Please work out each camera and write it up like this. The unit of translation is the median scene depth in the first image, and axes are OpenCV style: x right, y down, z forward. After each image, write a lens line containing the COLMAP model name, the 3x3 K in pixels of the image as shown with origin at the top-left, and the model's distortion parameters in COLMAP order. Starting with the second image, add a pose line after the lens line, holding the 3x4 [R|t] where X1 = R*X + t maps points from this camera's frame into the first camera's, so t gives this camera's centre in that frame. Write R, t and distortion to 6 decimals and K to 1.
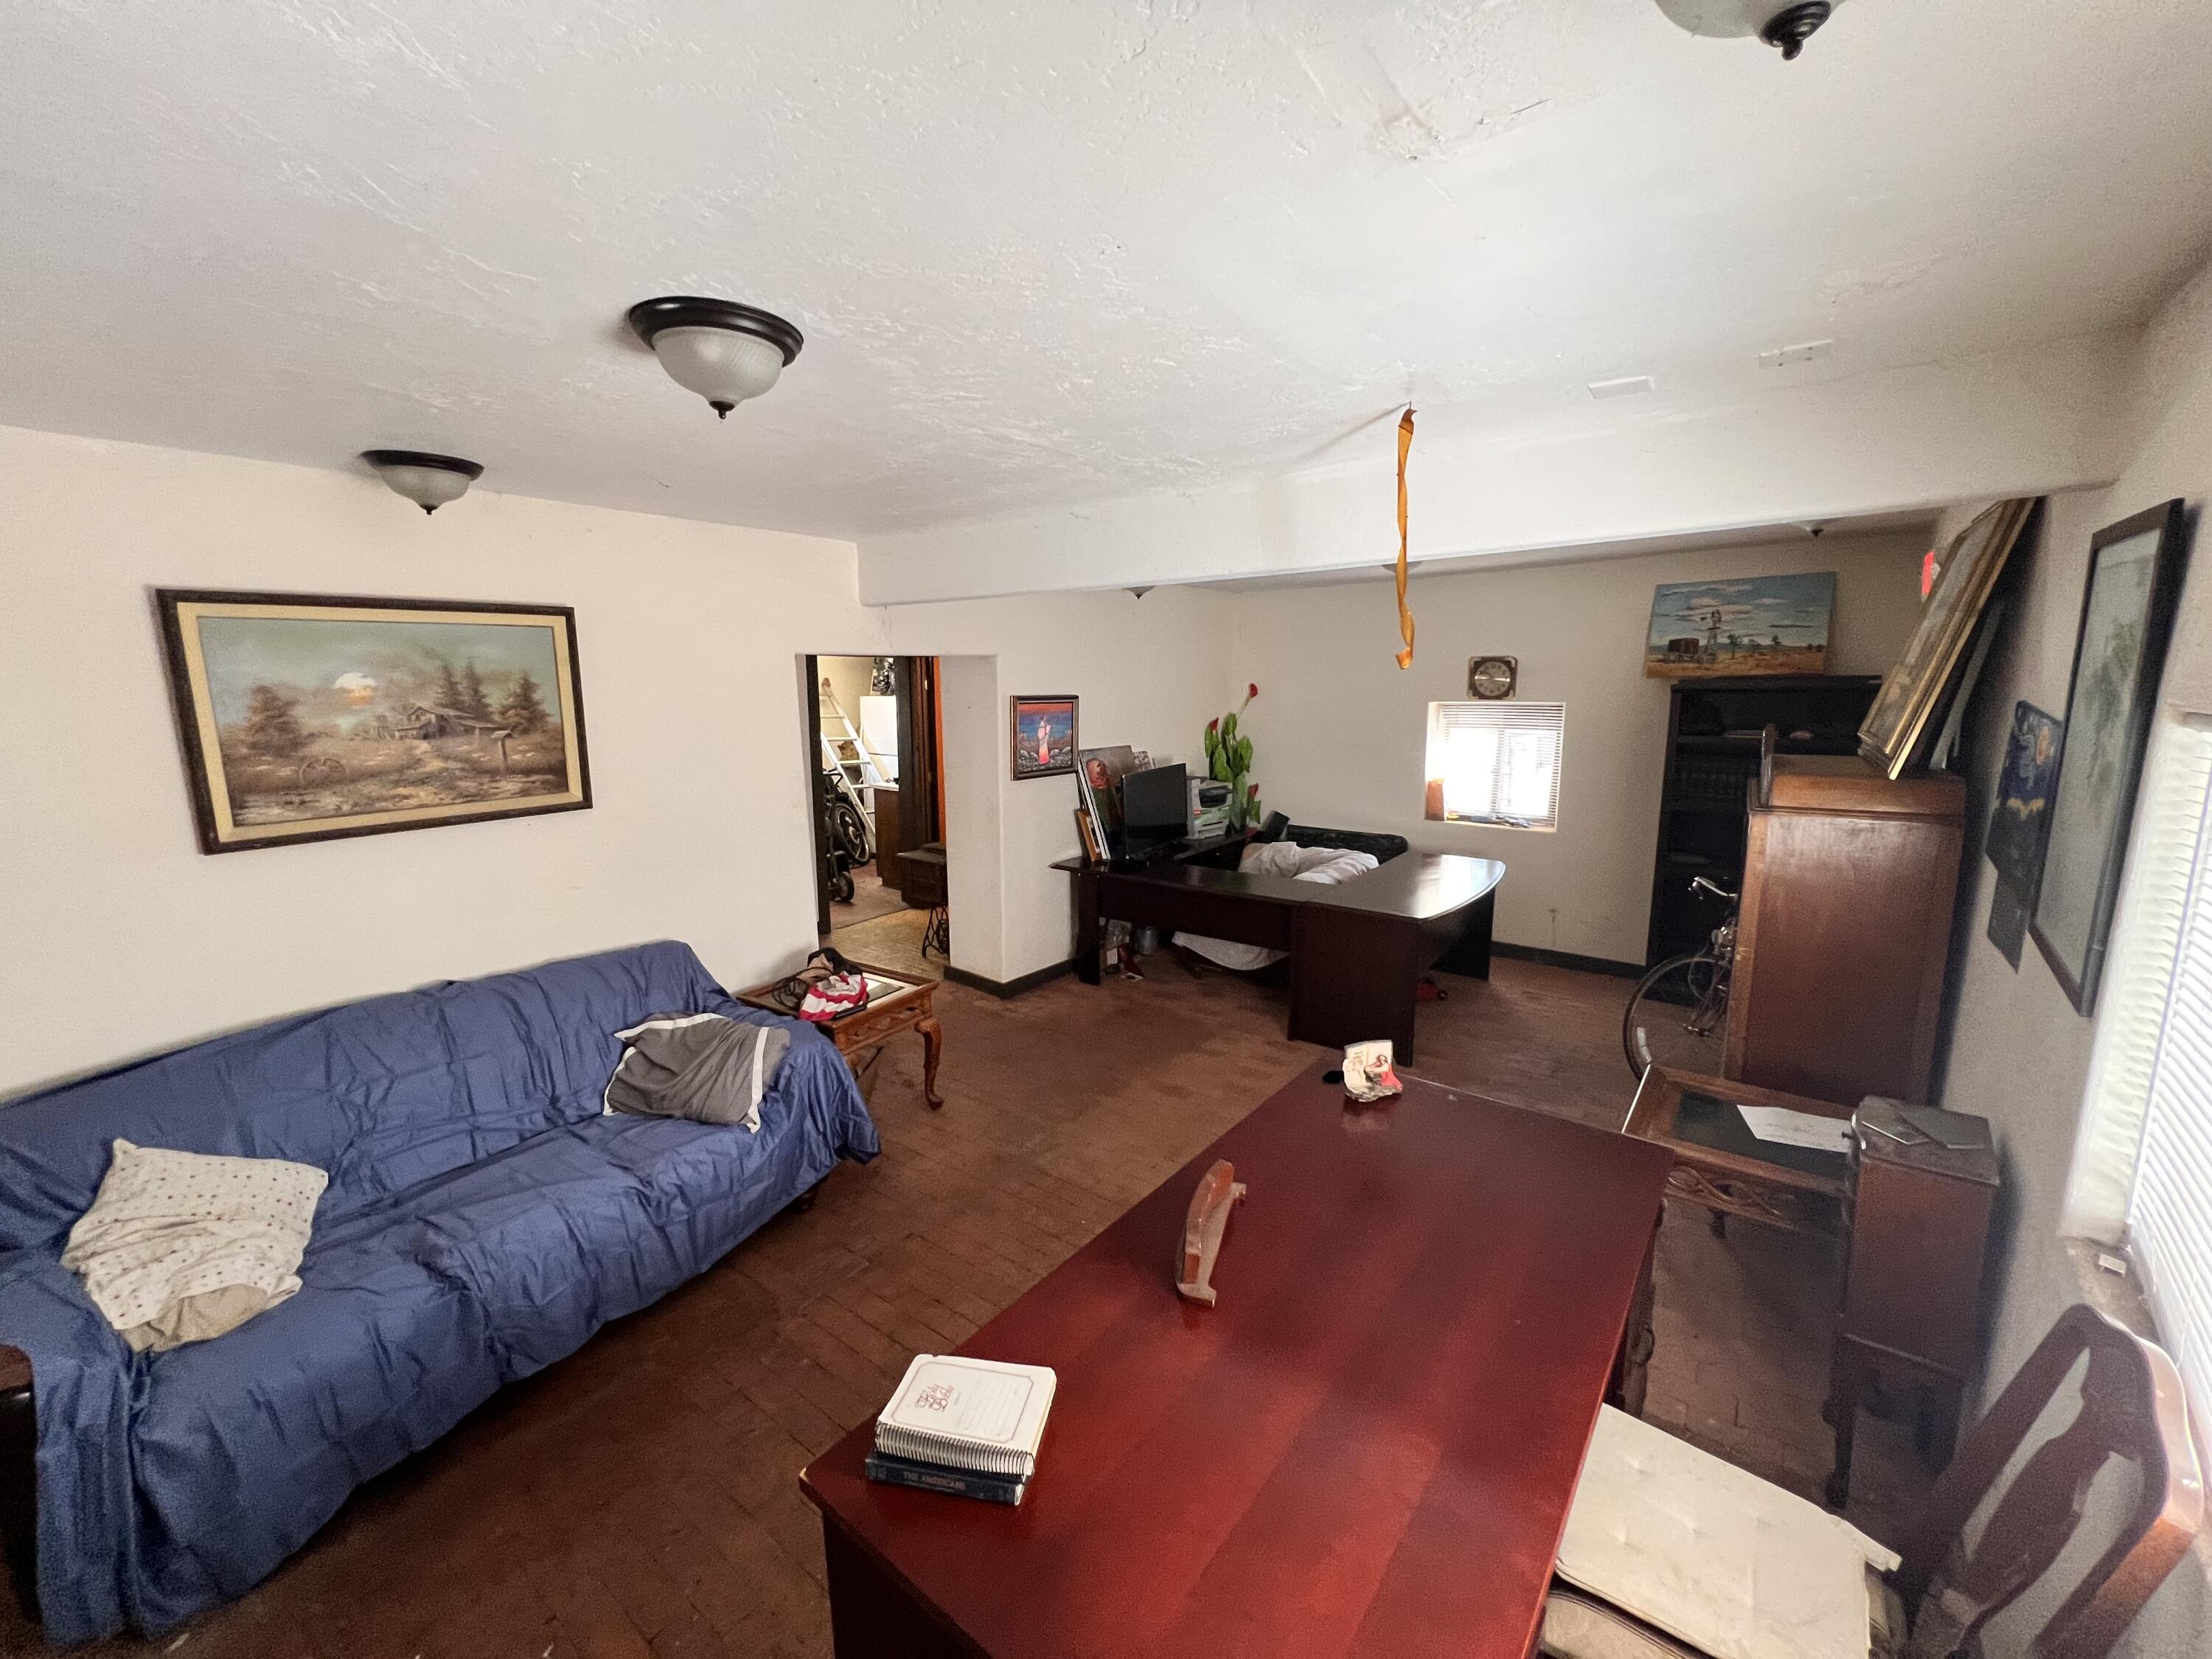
lens RADIAL K [[886.7, 0, 1108.8], [0, 886.7, 831.2], [0, 0, 1]] dist [0.002069, 0.000180]
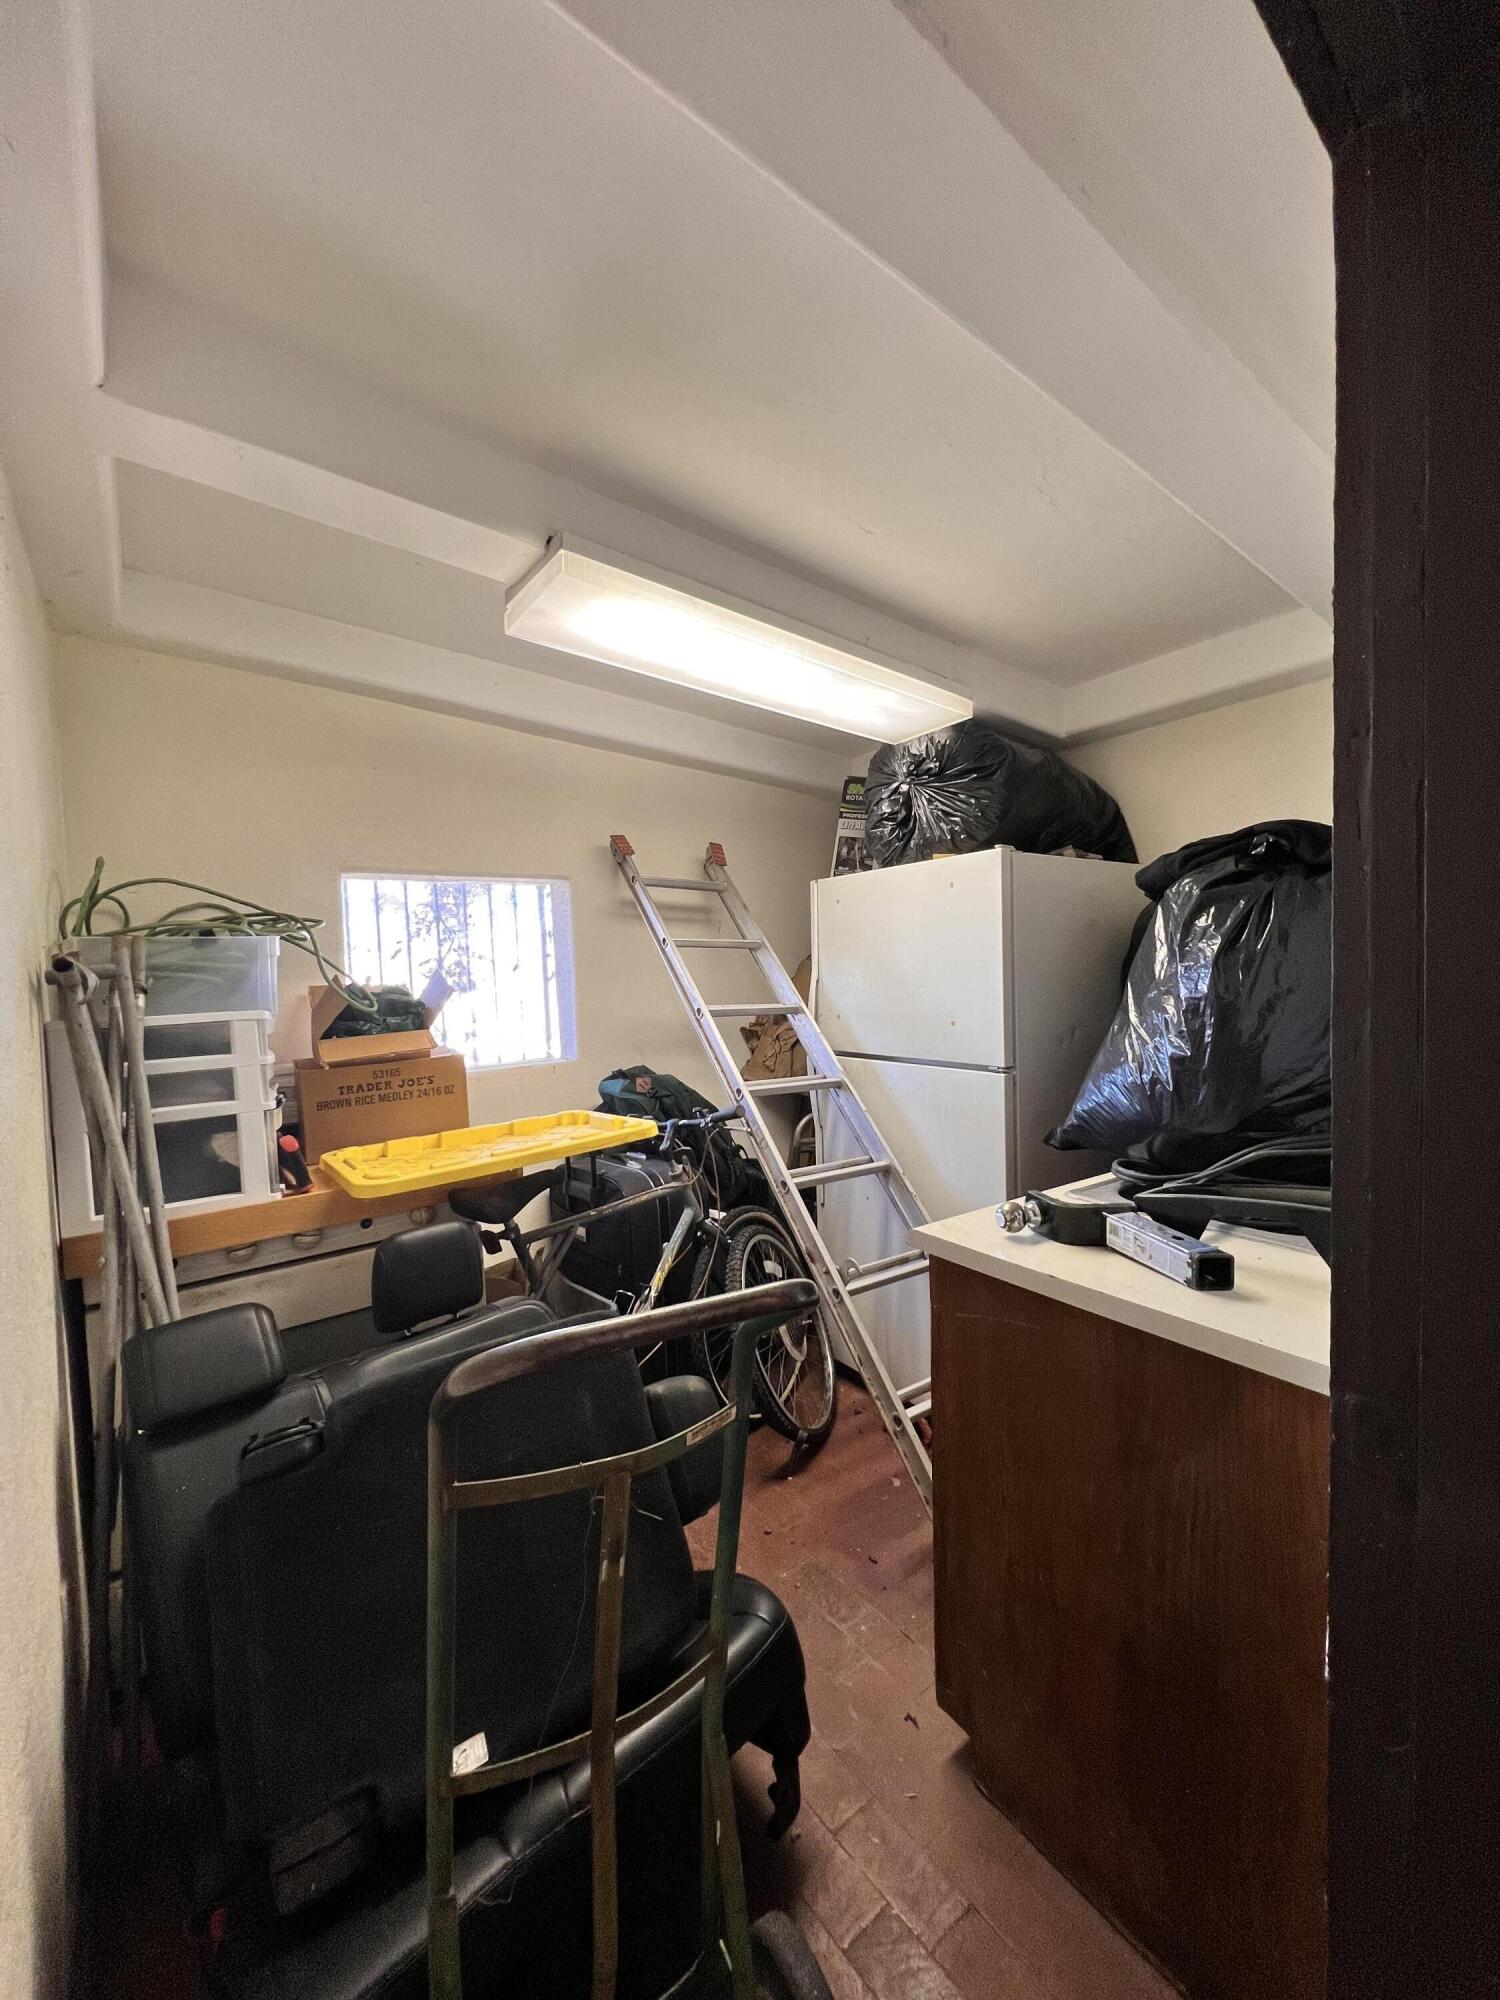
lens RADIAL K [[801.7, 0, 753.7], [0, 801.7, 1003.0], [0, 0, 1]] dist [0.002069, 0.000180]
pose [[0.965306, -0.013811, -0.260756, -0.228046], [-0.019061, 0.992209, -0.123118, -0.070446], [0.260424, 0.123817, 0.957522, 0.726826]]
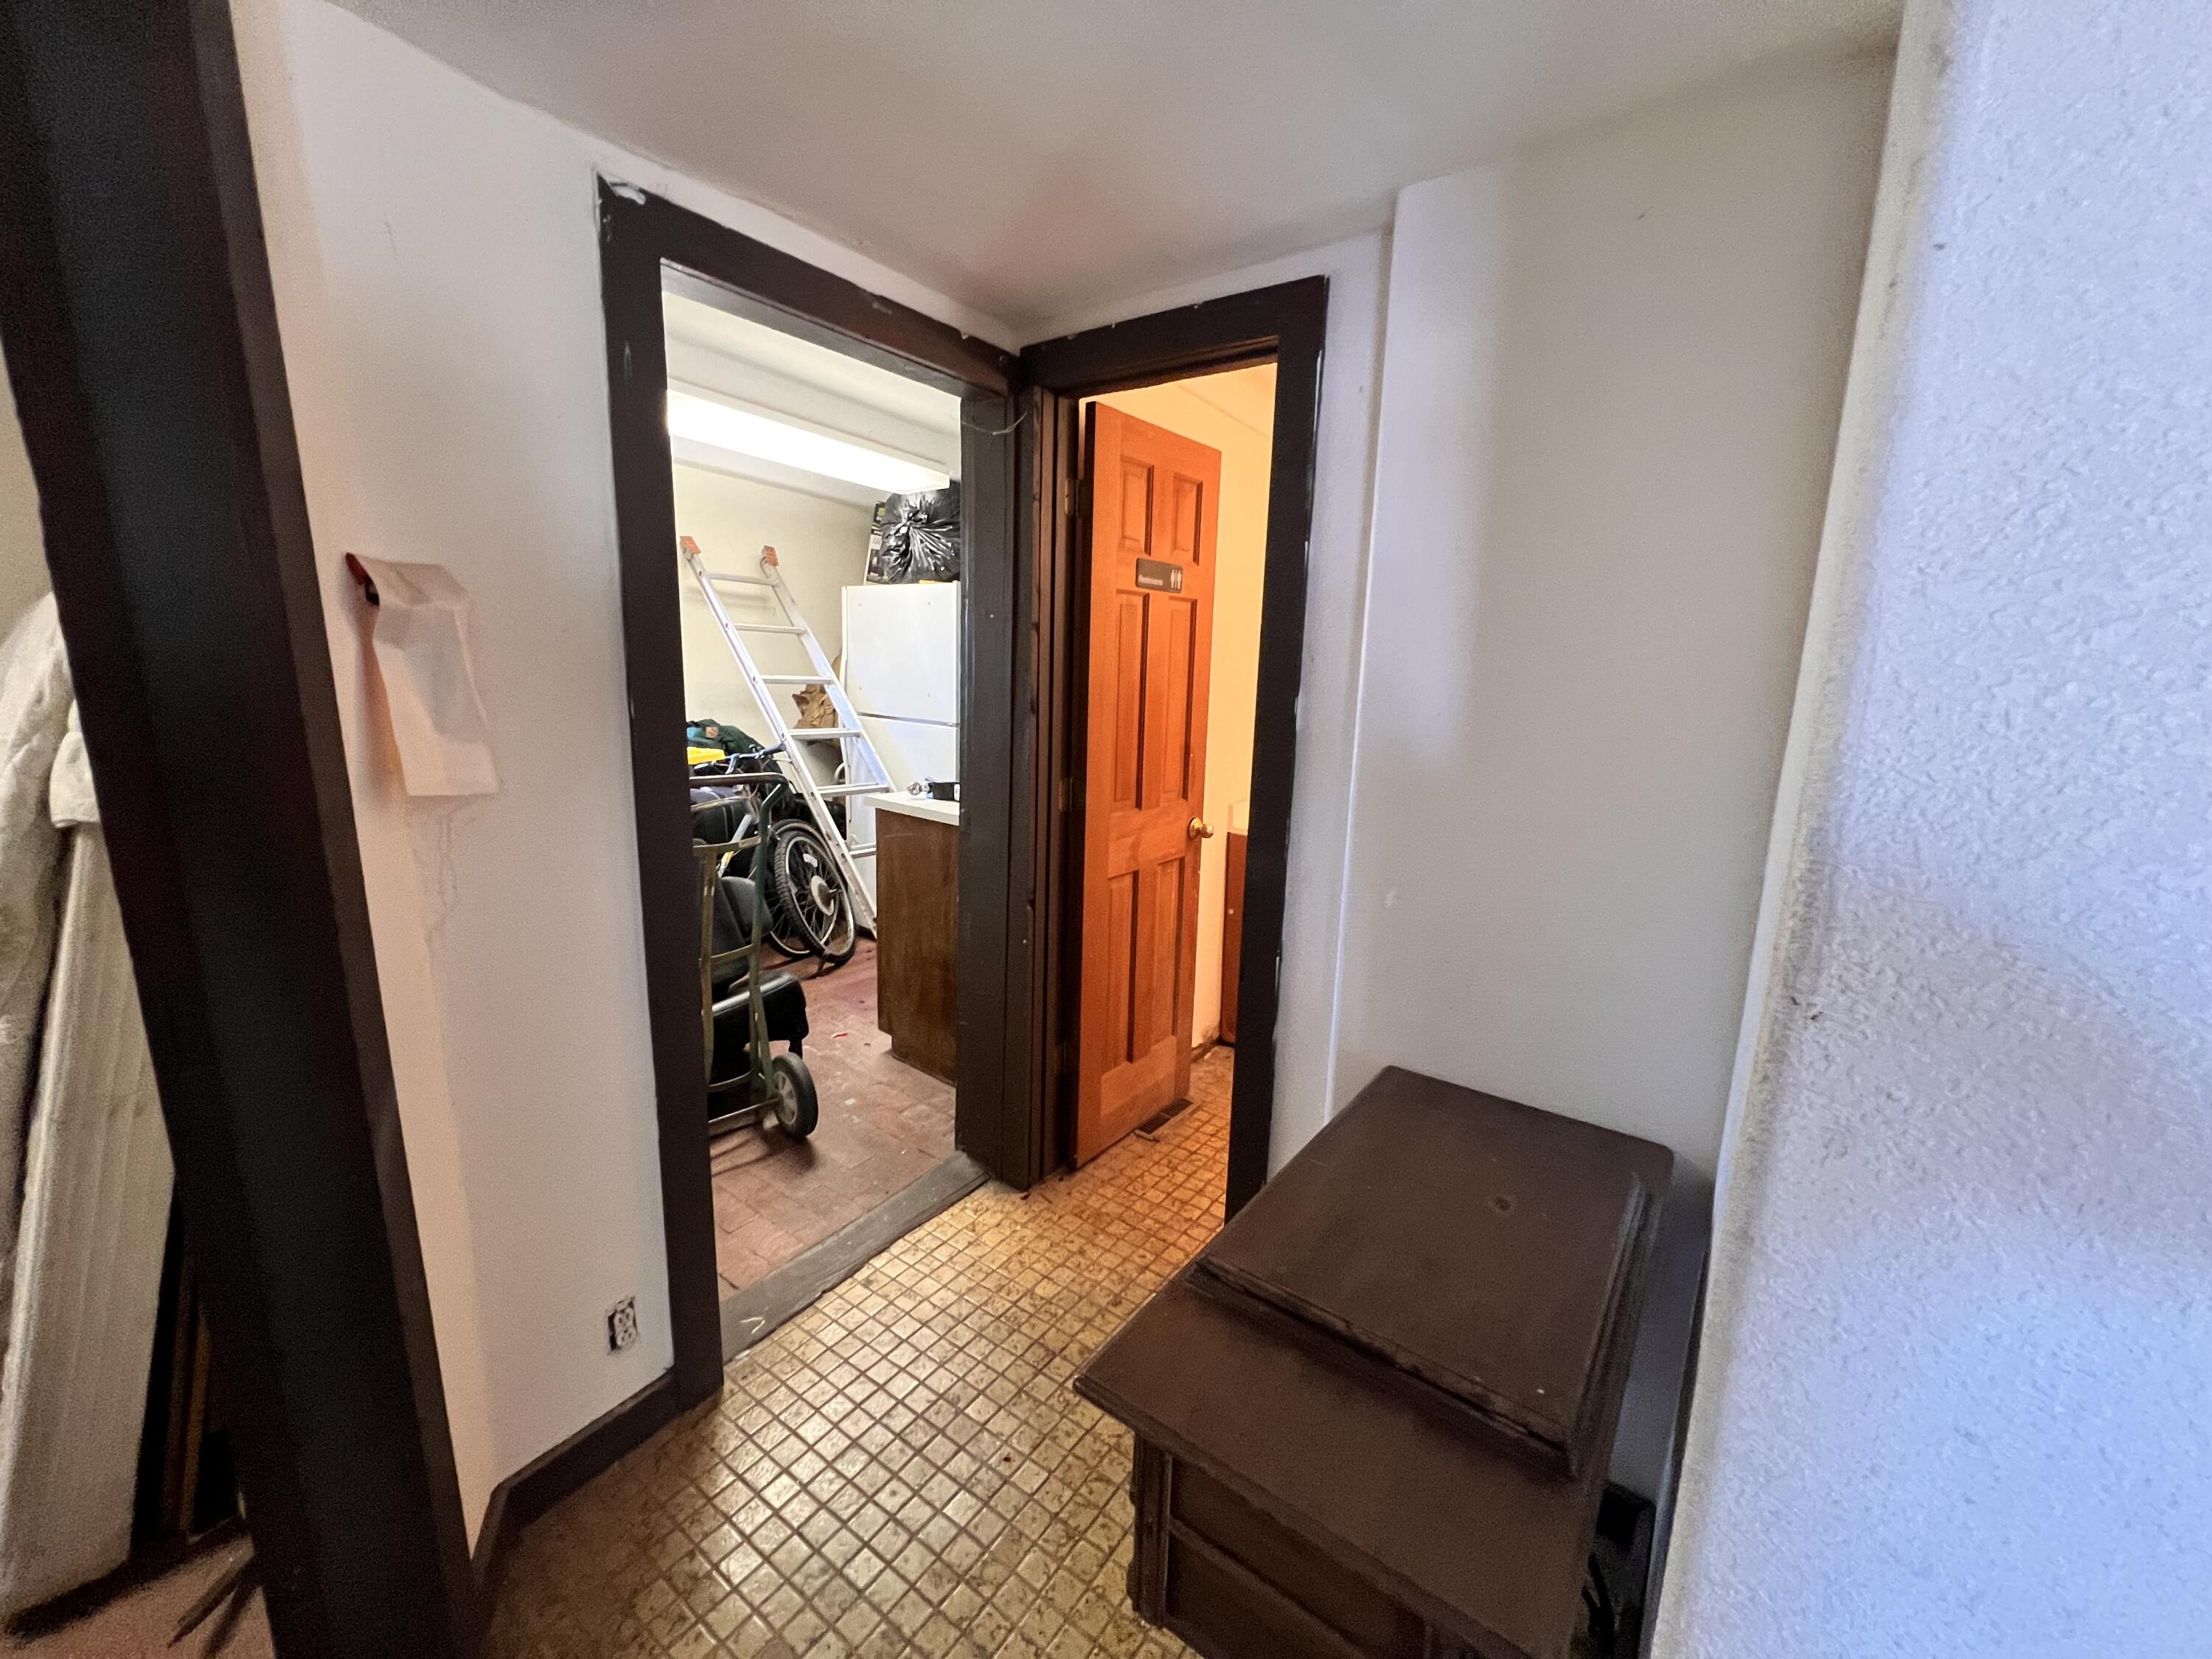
lens RADIAL K [[897.7, 0, 1106.8], [0, 897.7, 825.9], [0, 0, 1]] dist [-0.000173, -0.000091]
pose [[0.999239, 0.030309, 0.024533, -0.156671], [-0.030930, 0.999200, 0.025361, -0.046597], [-0.023745, -0.026101, 0.999377, 0.547516]]
